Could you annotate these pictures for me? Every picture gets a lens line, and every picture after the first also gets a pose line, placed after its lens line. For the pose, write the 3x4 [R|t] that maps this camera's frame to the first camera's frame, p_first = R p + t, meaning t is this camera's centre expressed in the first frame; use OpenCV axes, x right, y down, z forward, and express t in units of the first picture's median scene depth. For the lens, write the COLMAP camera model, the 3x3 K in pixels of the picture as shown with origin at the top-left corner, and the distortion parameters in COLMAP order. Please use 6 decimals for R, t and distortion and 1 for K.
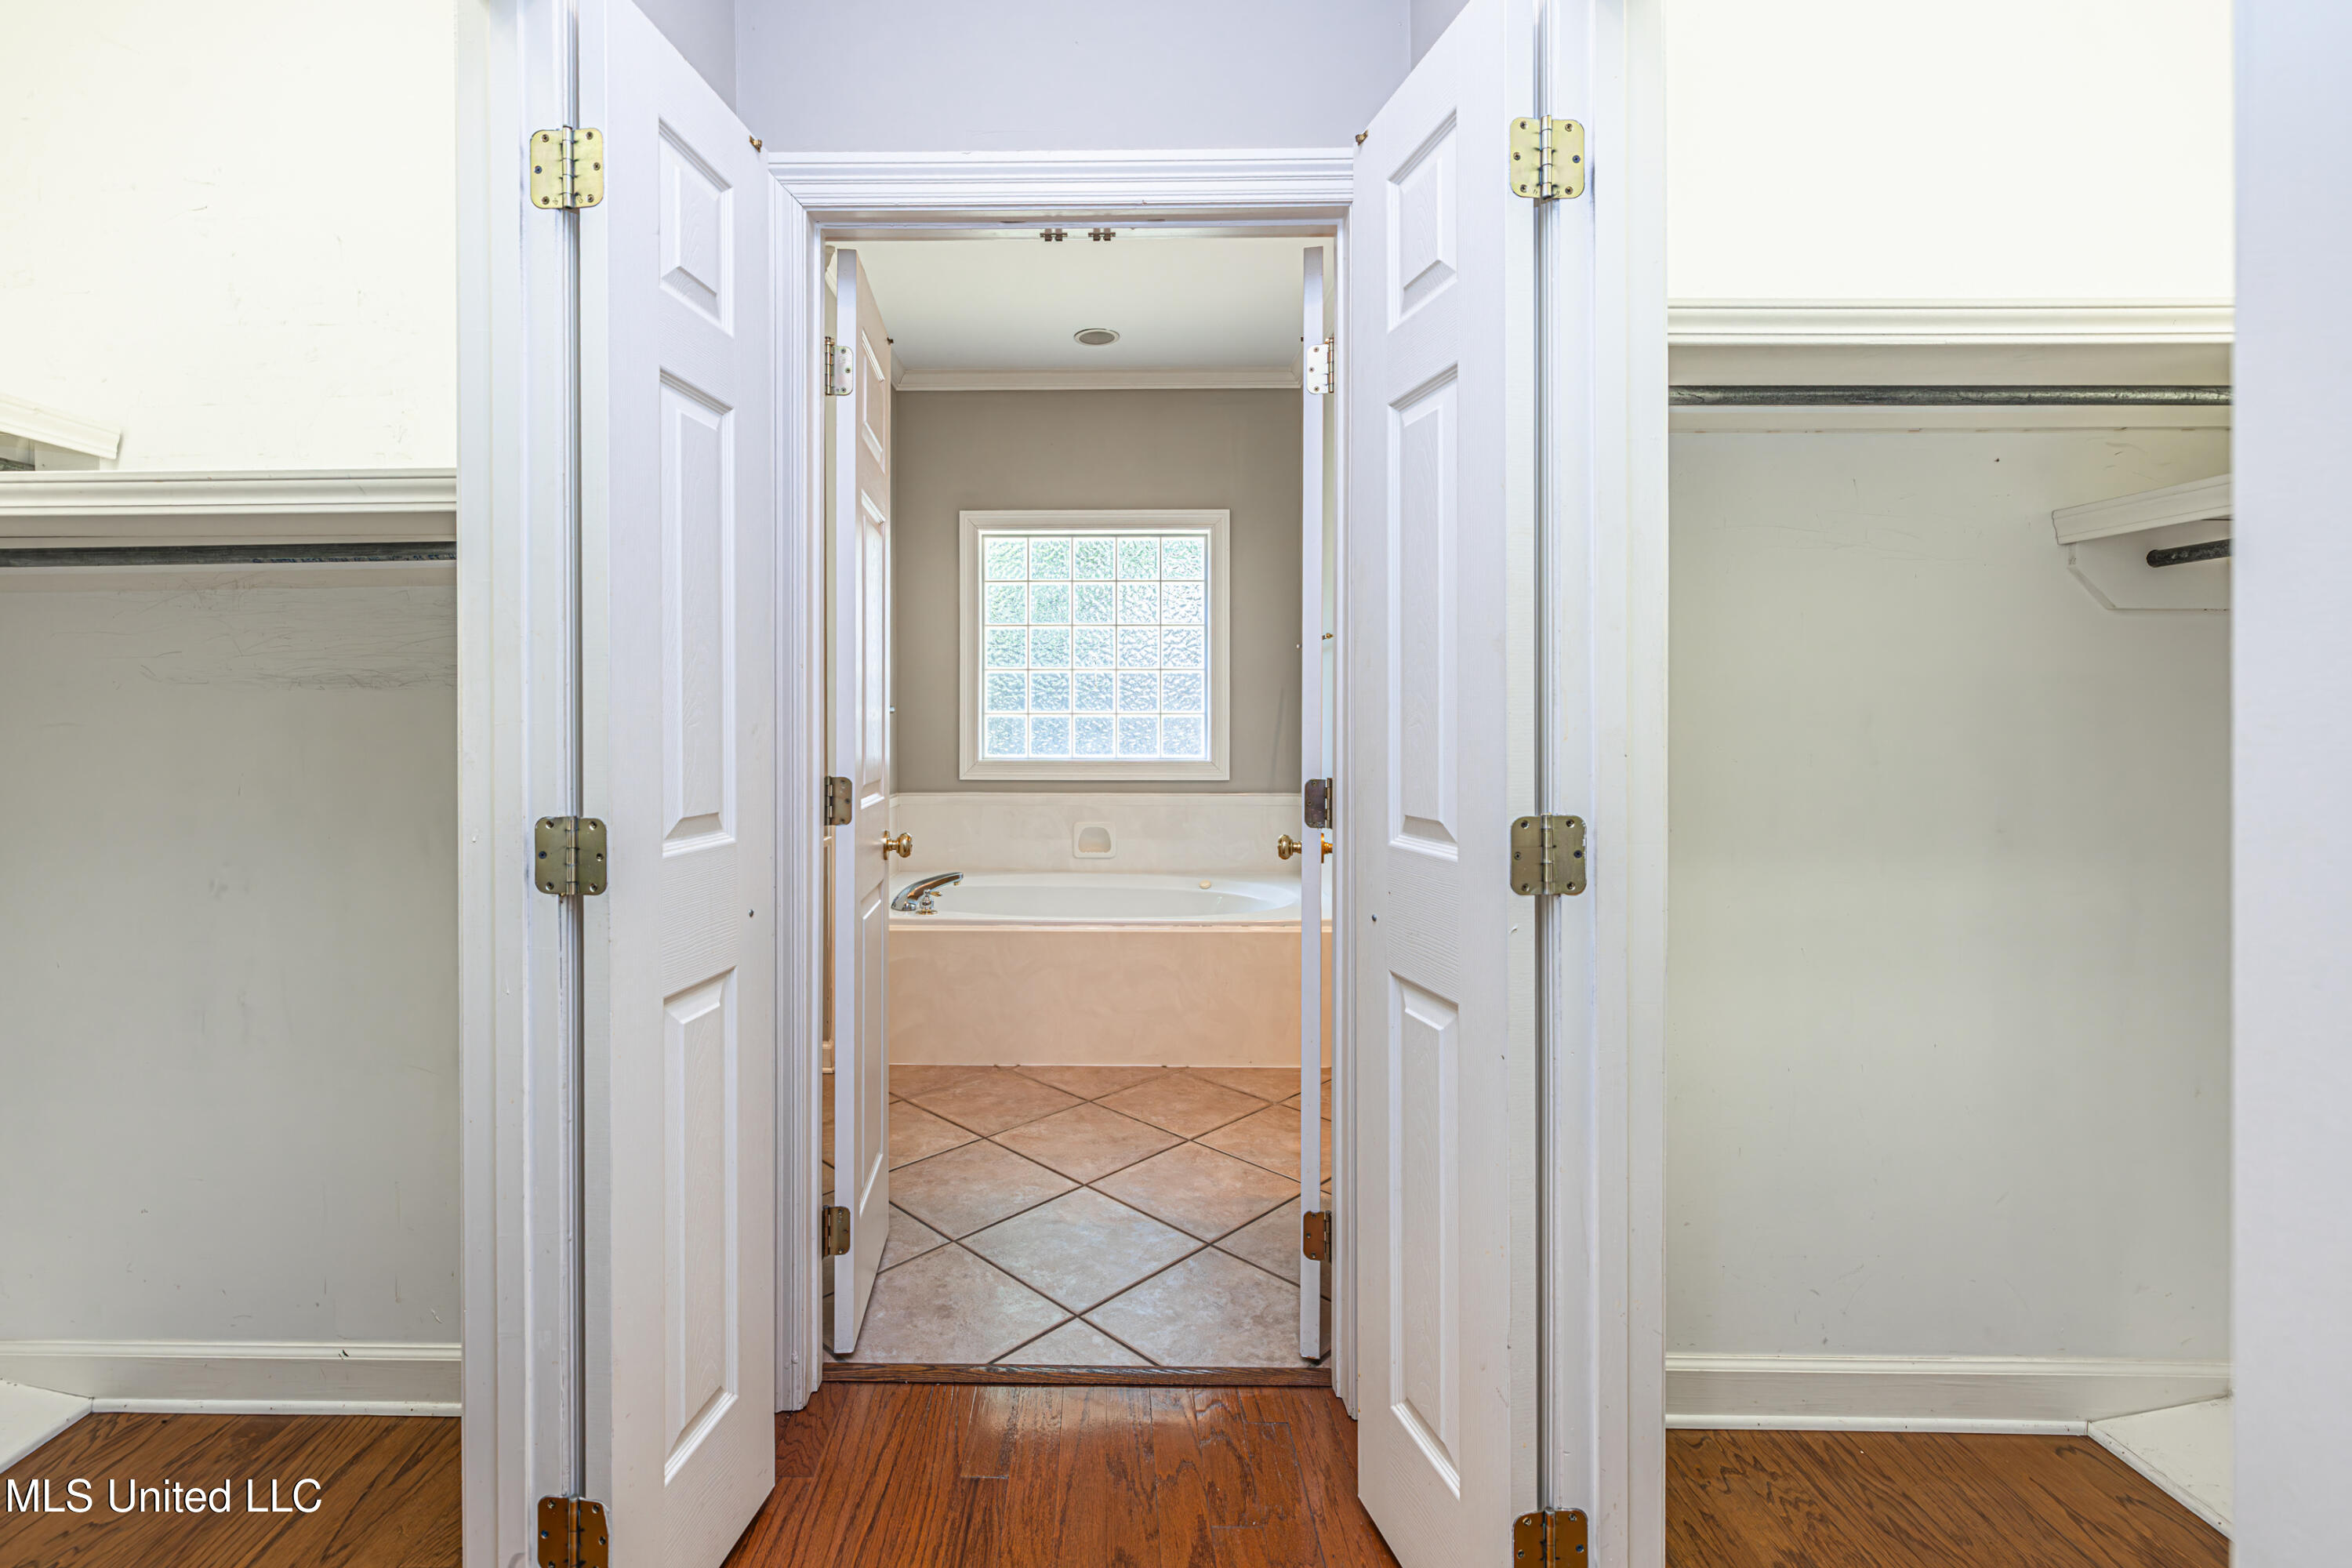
lens RADIAL K [[1097.9, 0, 1121.4], [0, 1097.9, 725.8], [0, 0, 1]] dist [0.028974, -0.000084]
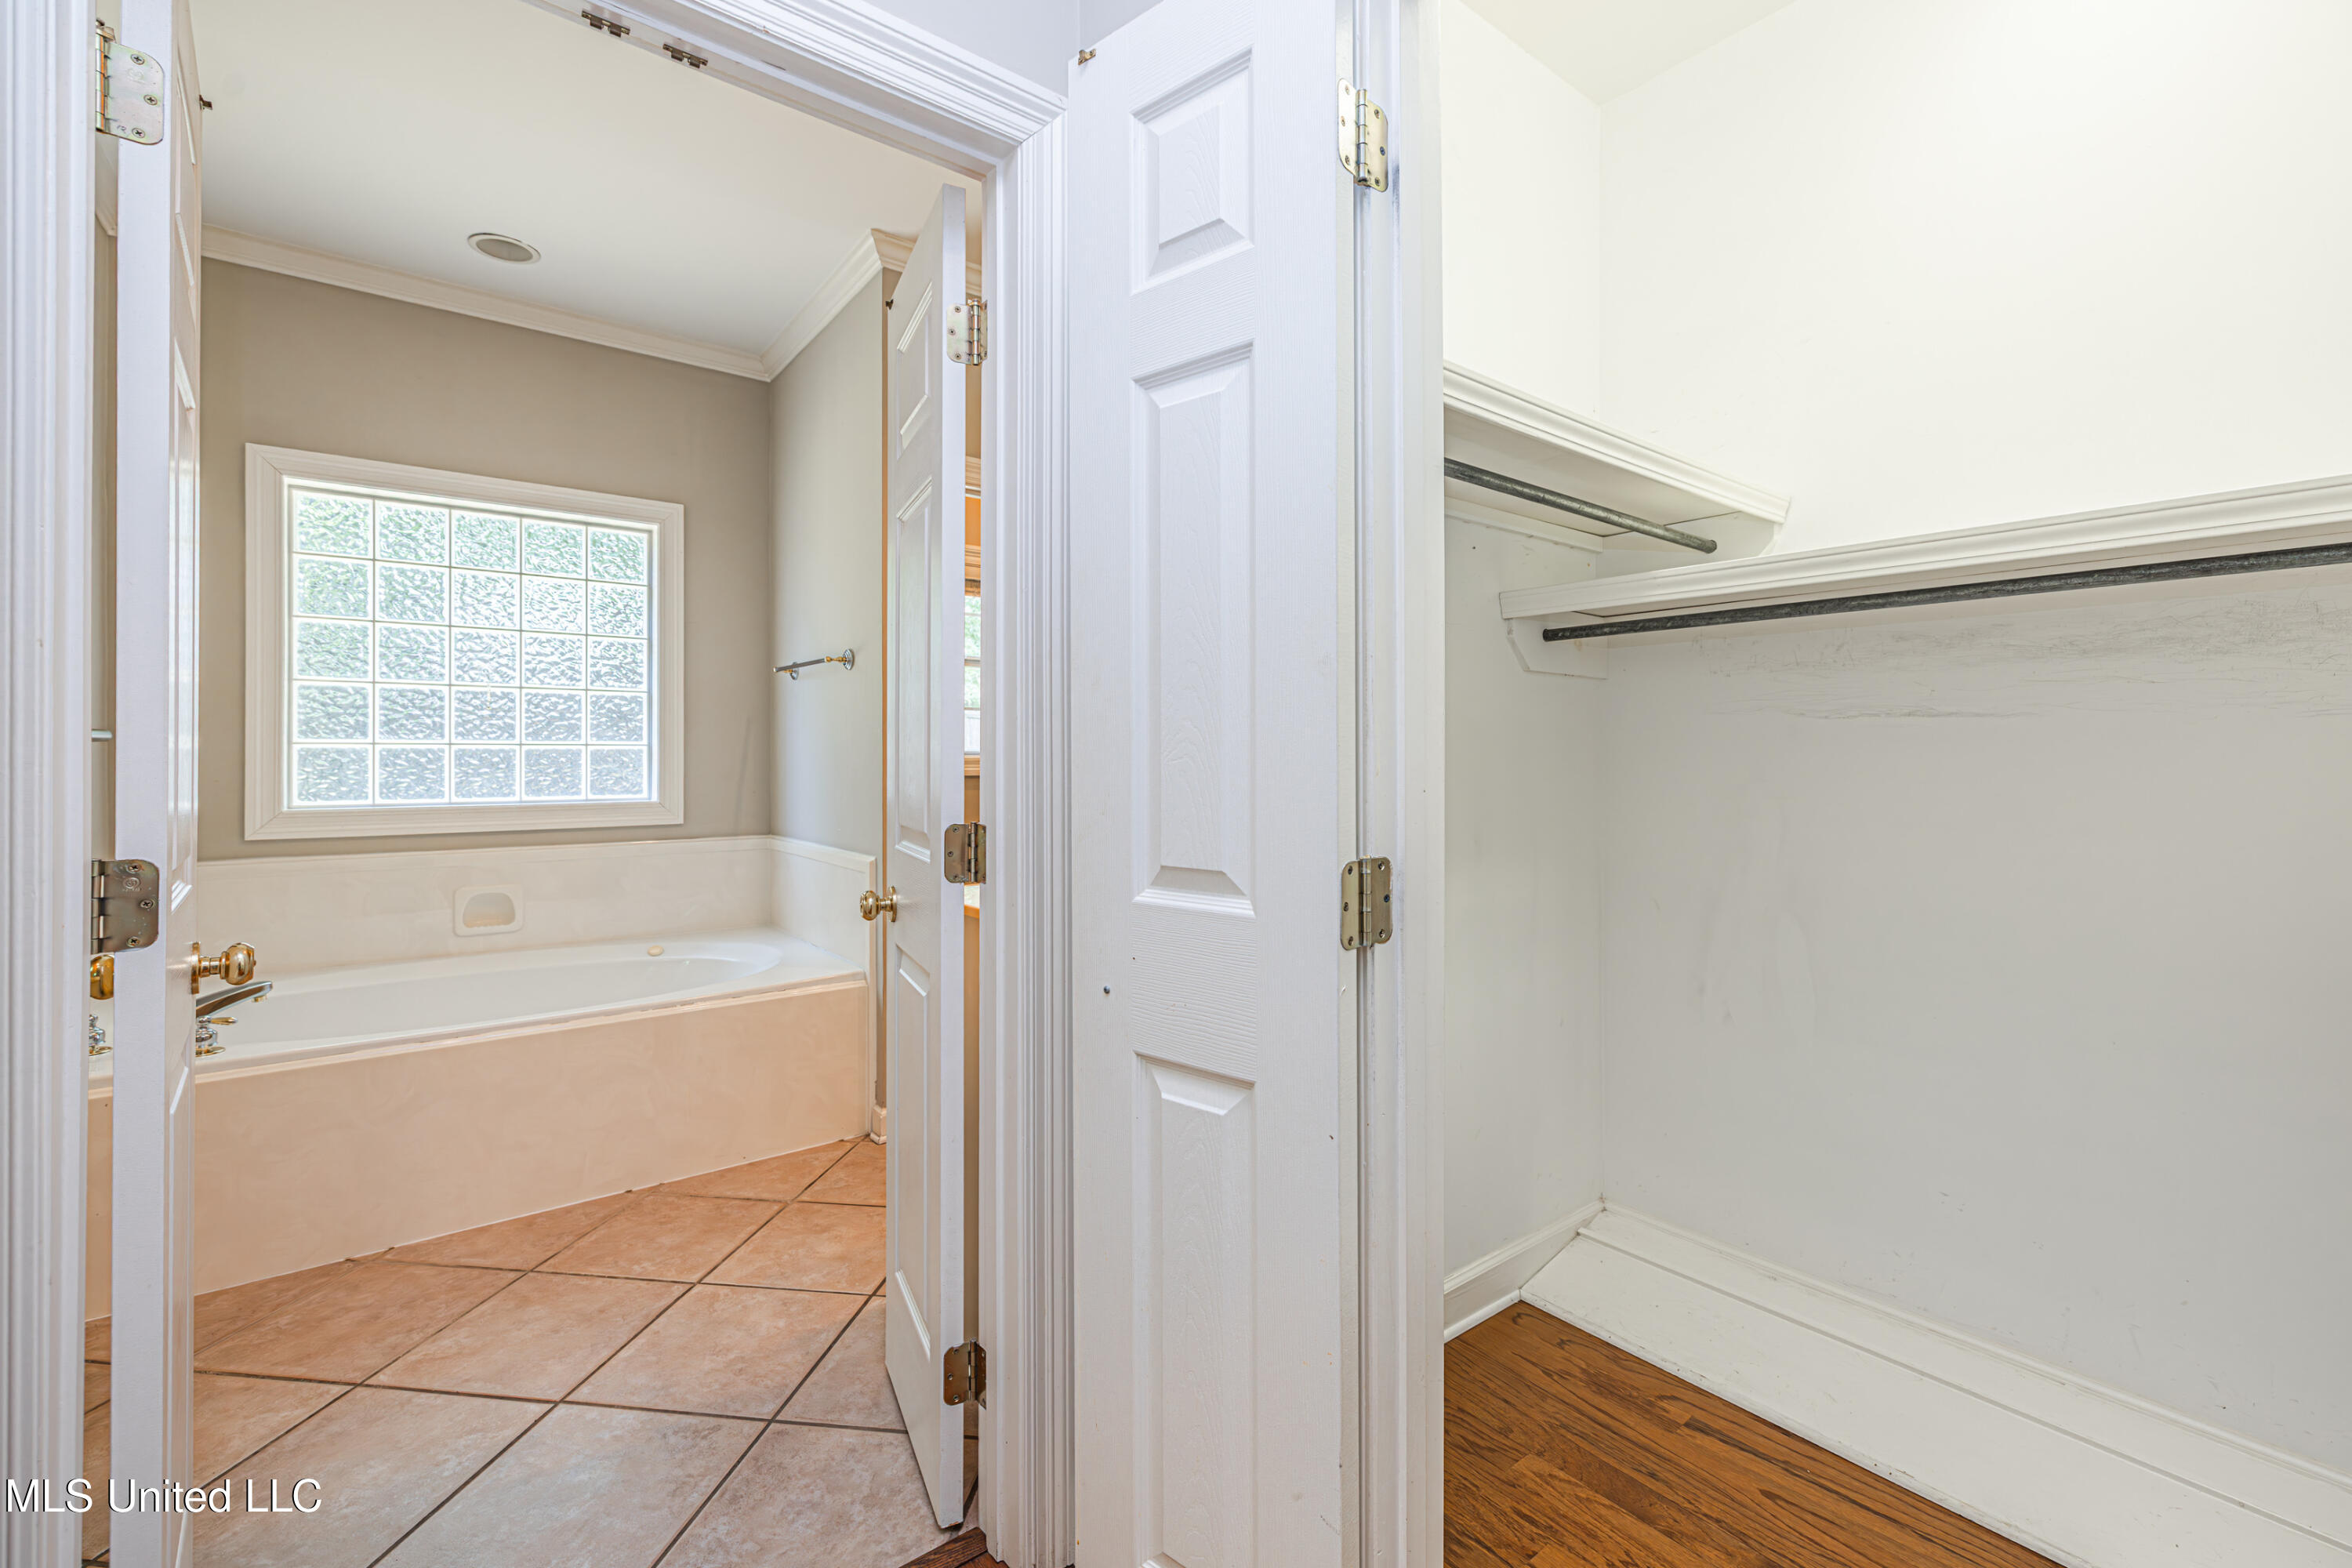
lens RADIAL K [[993.9, 0, 1166.7], [0, 993.9, 753.3], [0, 0, 1]] dist [0.012056, 0.000439]
pose [[0.781192, 0.001517, 0.624289, -0.123030], [0.001645, 0.999989, -0.004488, -0.001044], [-0.624289, 0.004533, 0.781181, 0.225552]]
